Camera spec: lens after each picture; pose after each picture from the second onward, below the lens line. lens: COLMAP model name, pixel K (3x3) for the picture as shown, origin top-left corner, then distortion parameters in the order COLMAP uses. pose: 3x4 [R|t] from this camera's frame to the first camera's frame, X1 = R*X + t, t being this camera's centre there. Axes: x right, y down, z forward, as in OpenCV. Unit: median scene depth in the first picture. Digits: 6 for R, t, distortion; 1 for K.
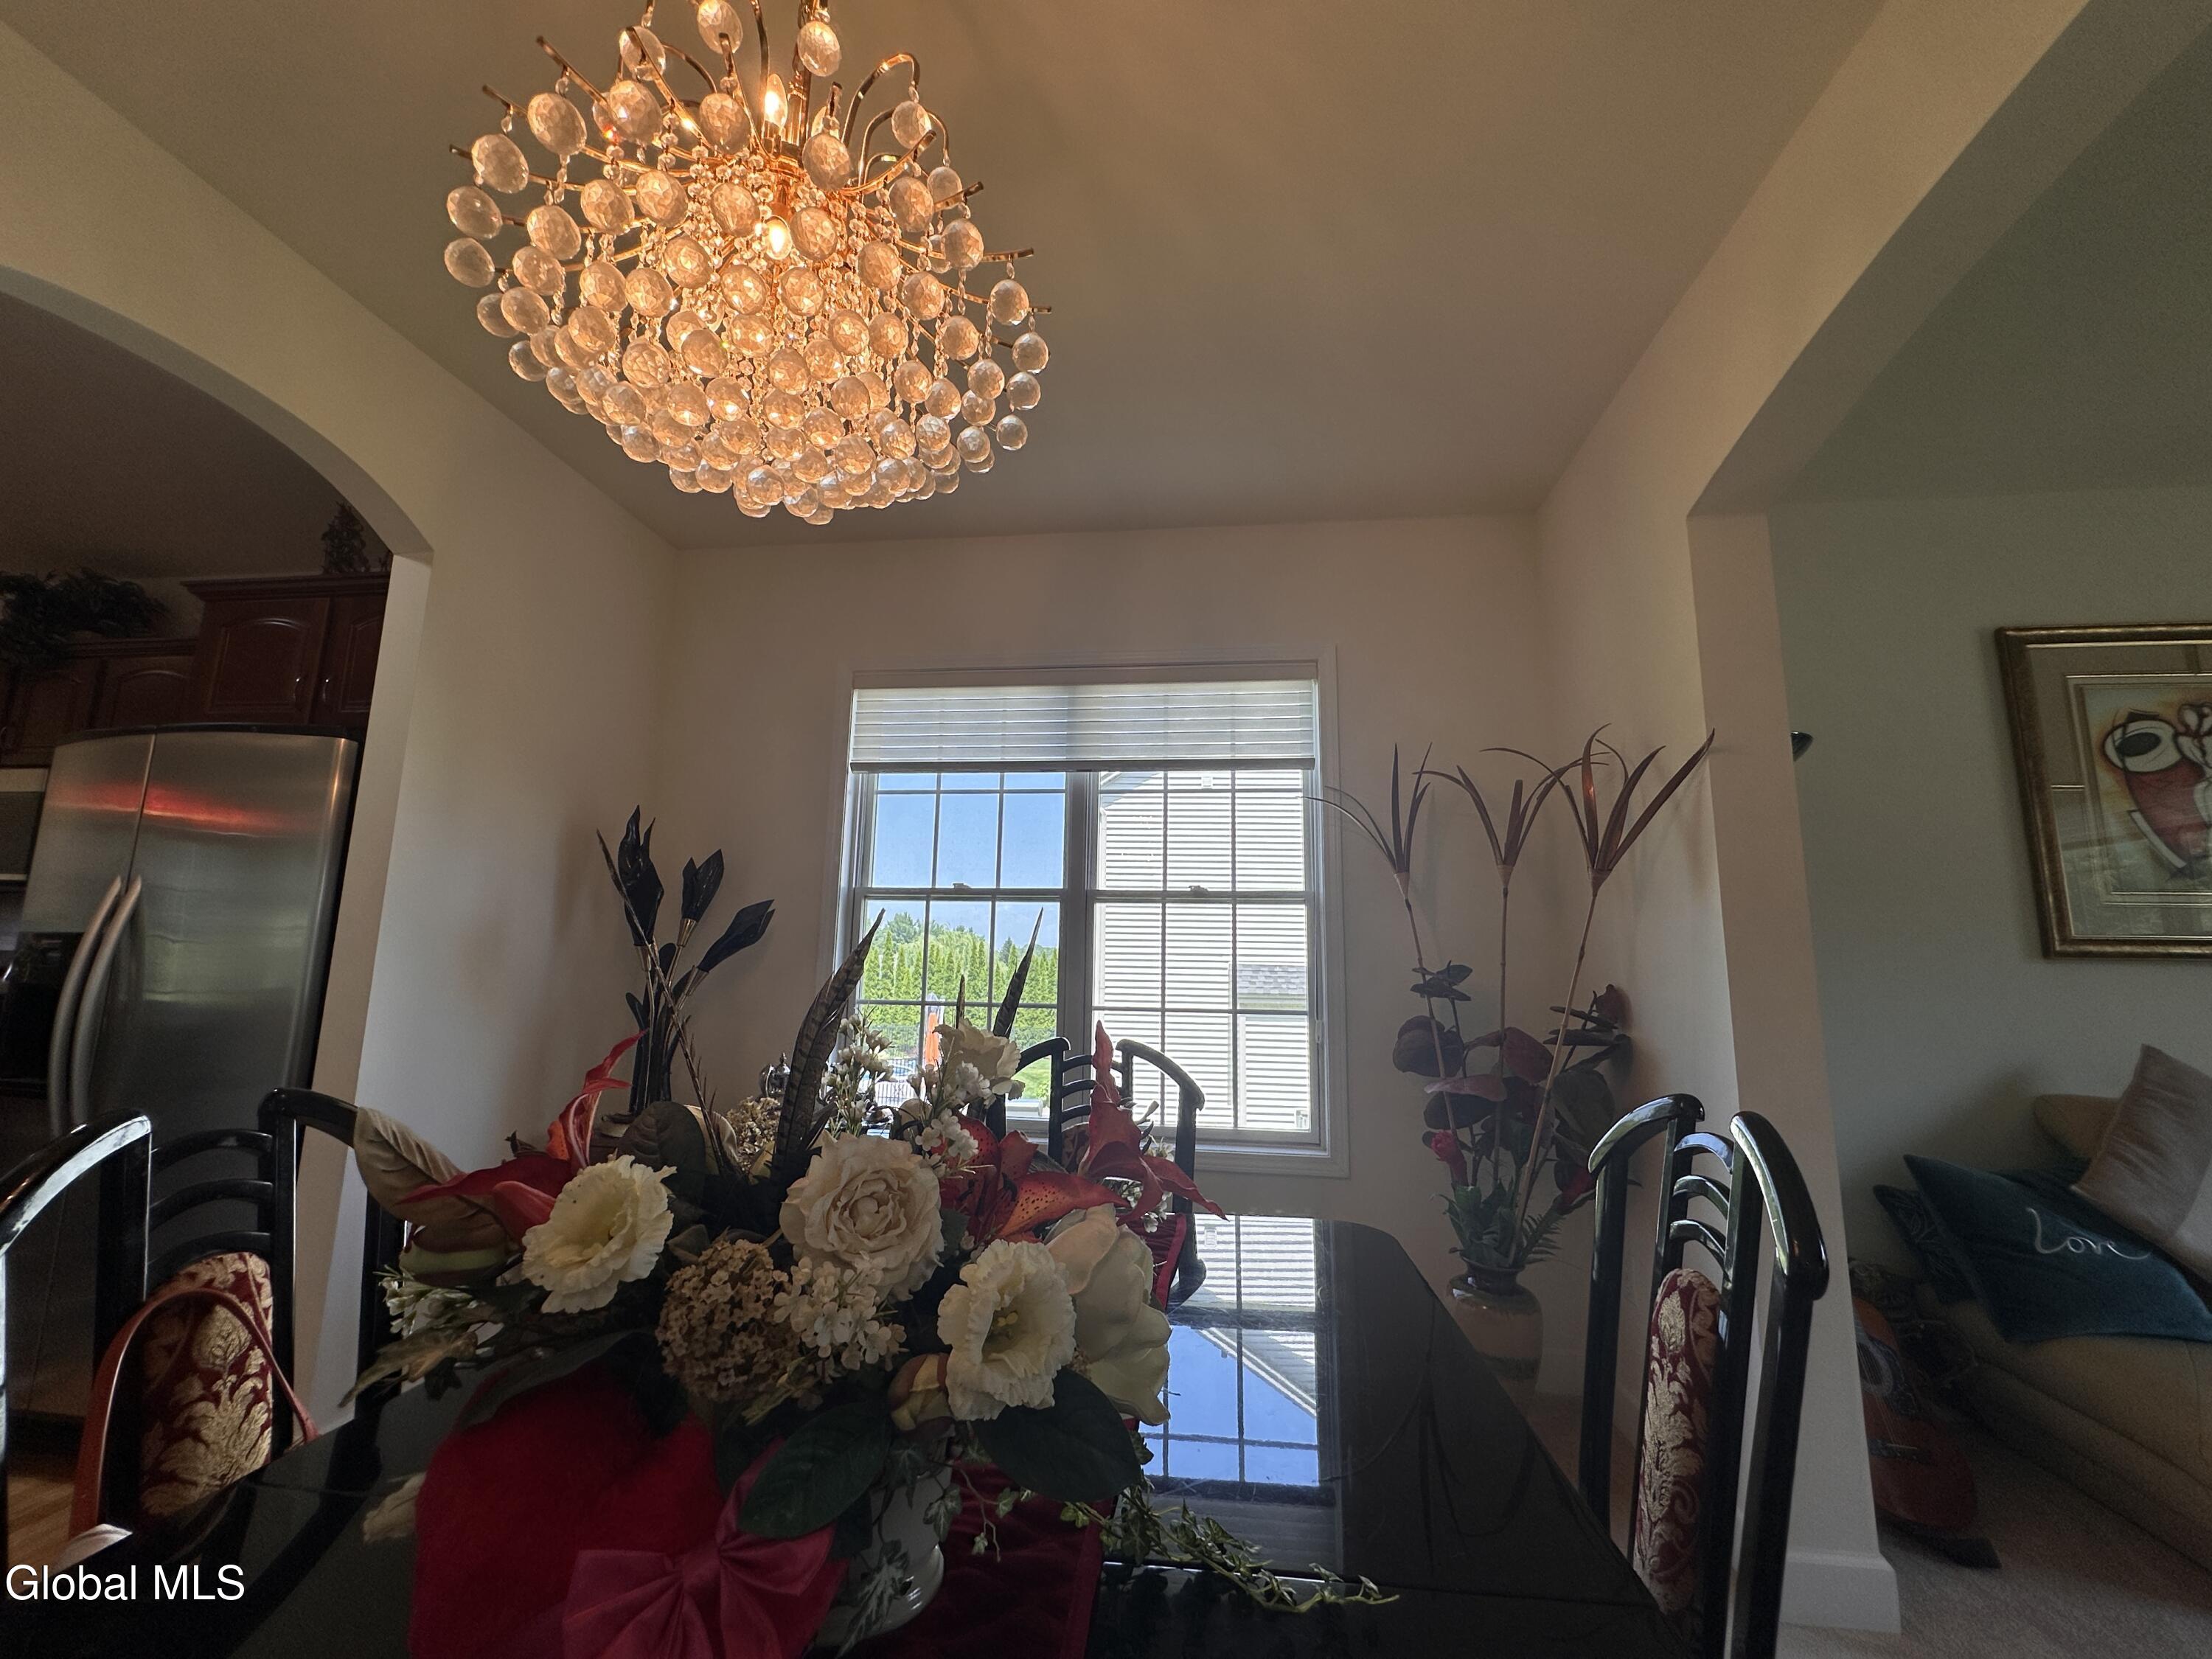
lens RADIAL K [[887.8, 0, 1106.5], [0, 887.8, 824.7], [0, 0, 1]] dist [-0.001701, 0.000341]
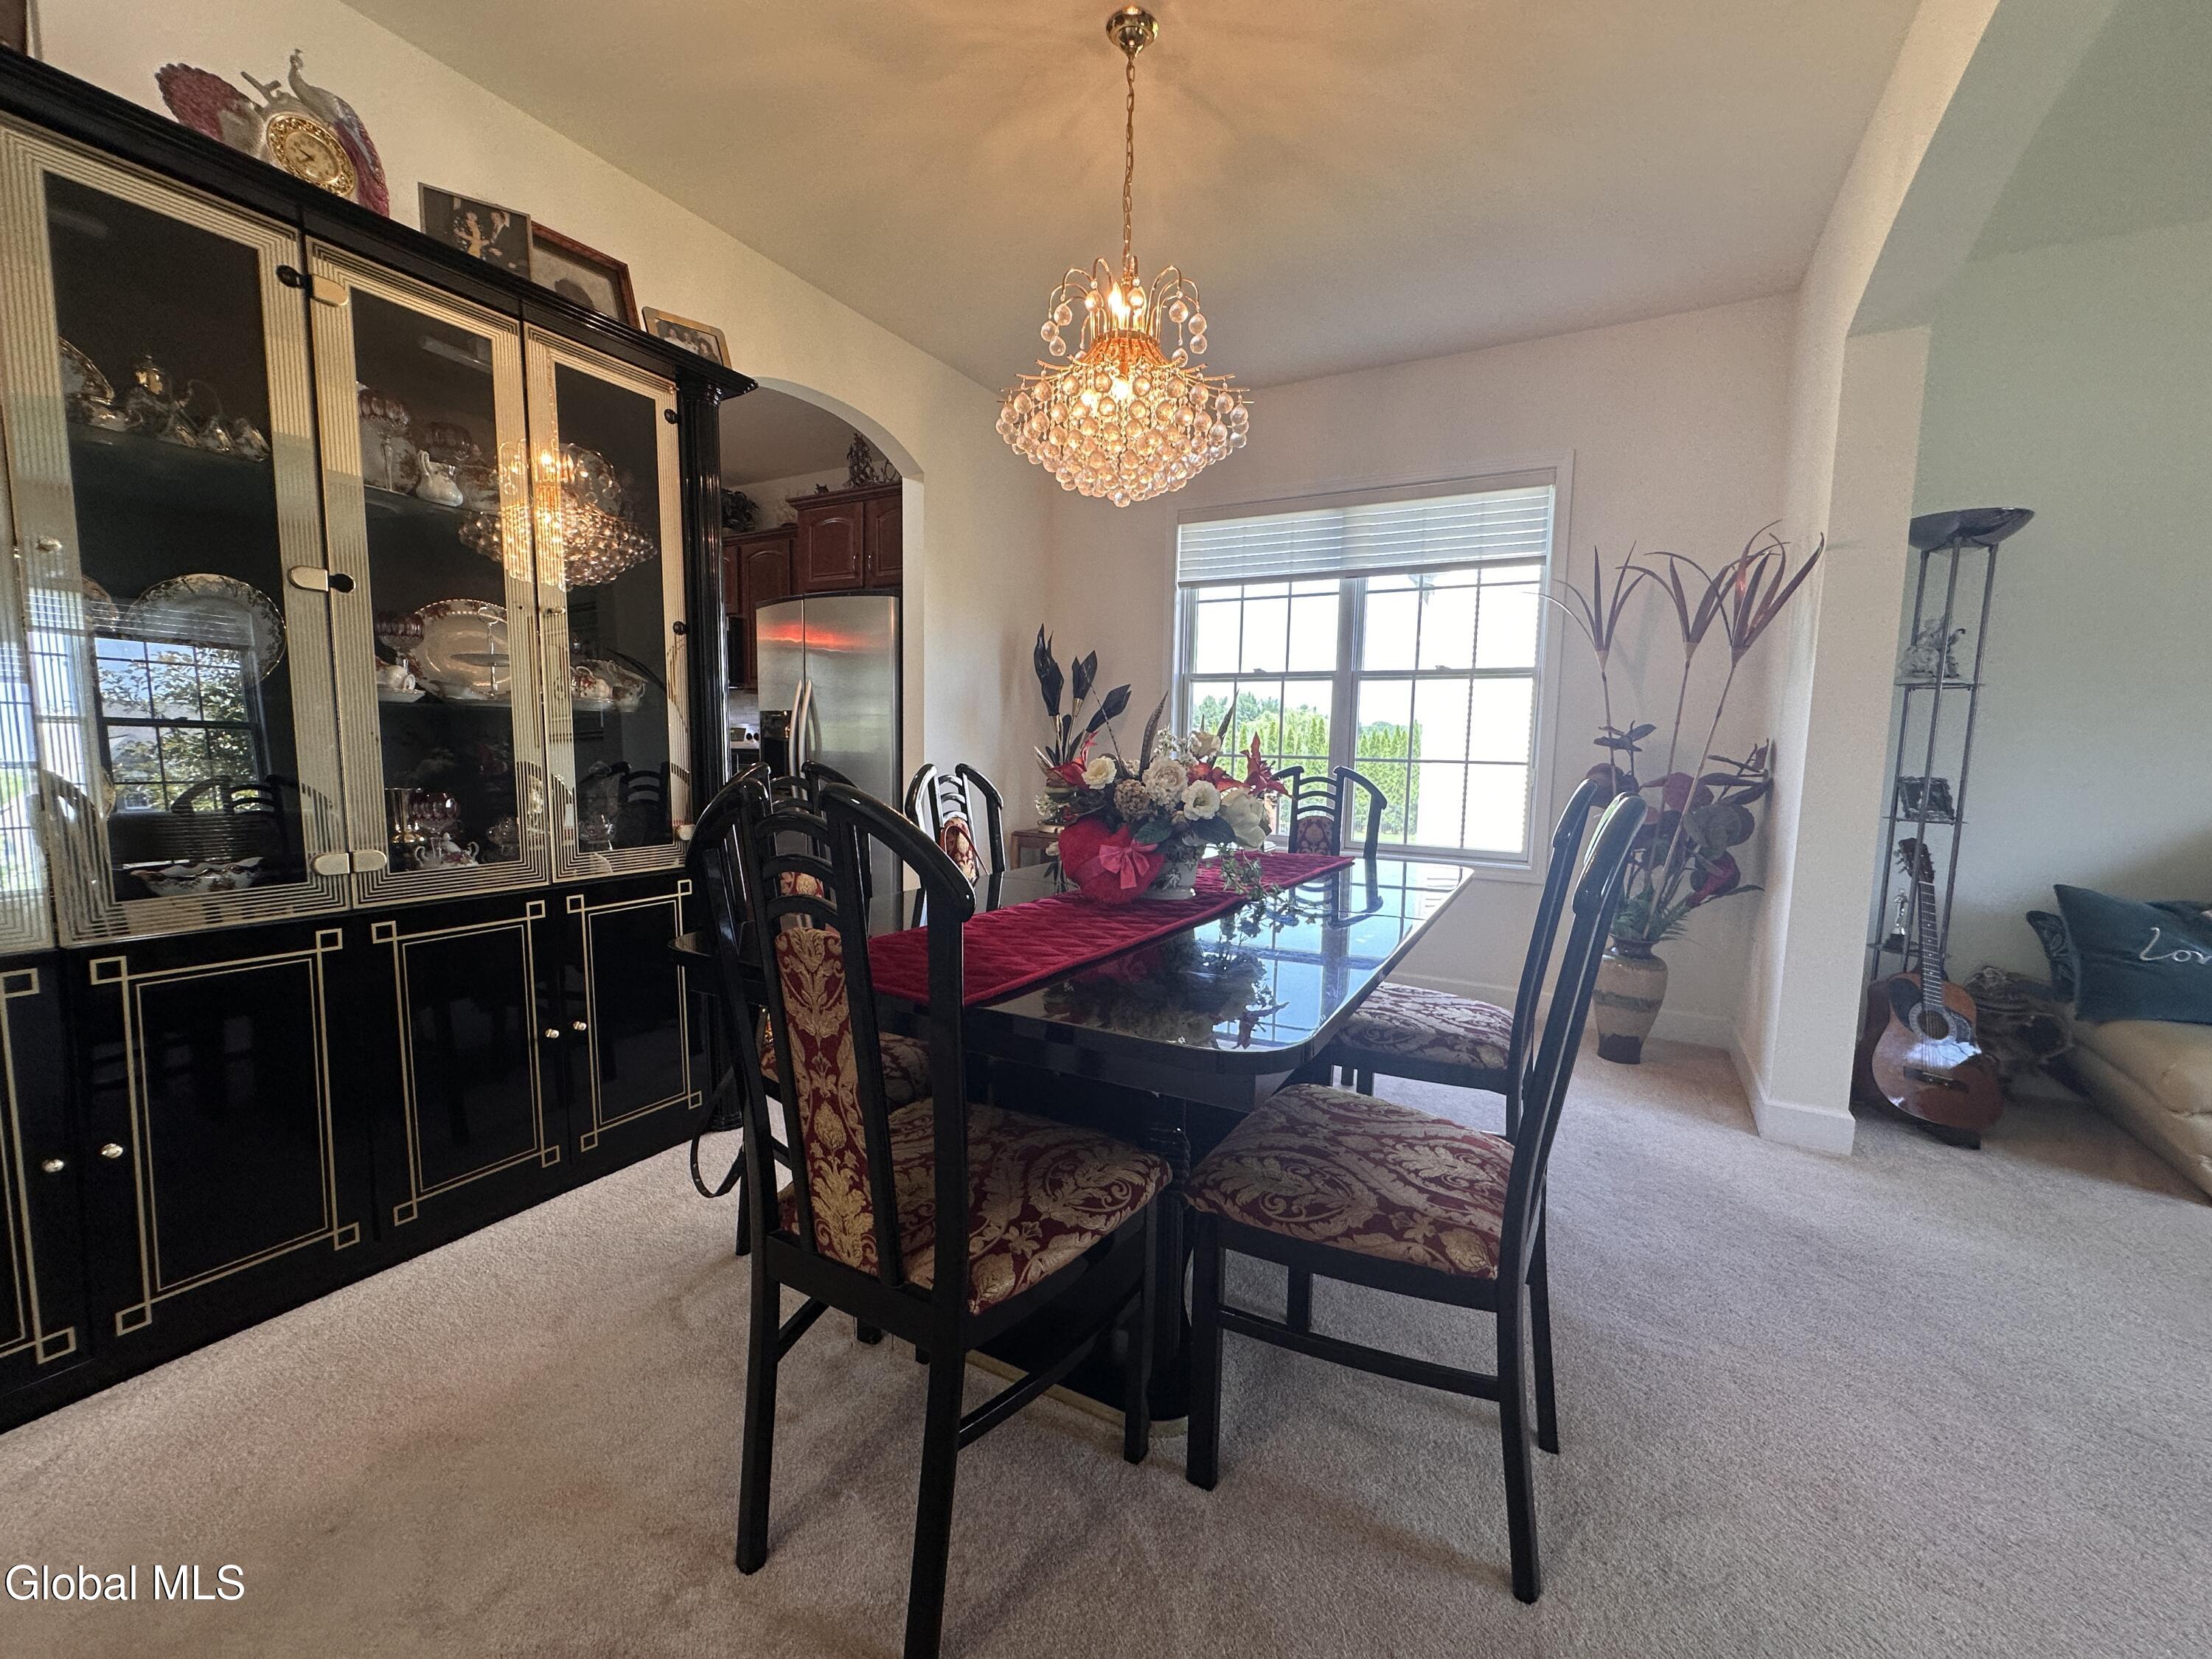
lens RADIAL K [[887.8, 0, 1108.3], [0, 887.8, 829.9], [0, 0, 1]] dist [-0.001701, 0.000341]
pose [[0.929489, 0.037575, -0.366930, 0.144563], [0.055839, 0.968998, 0.240677, -0.038588], [0.364598, -0.244195, 0.898575, -0.406155]]
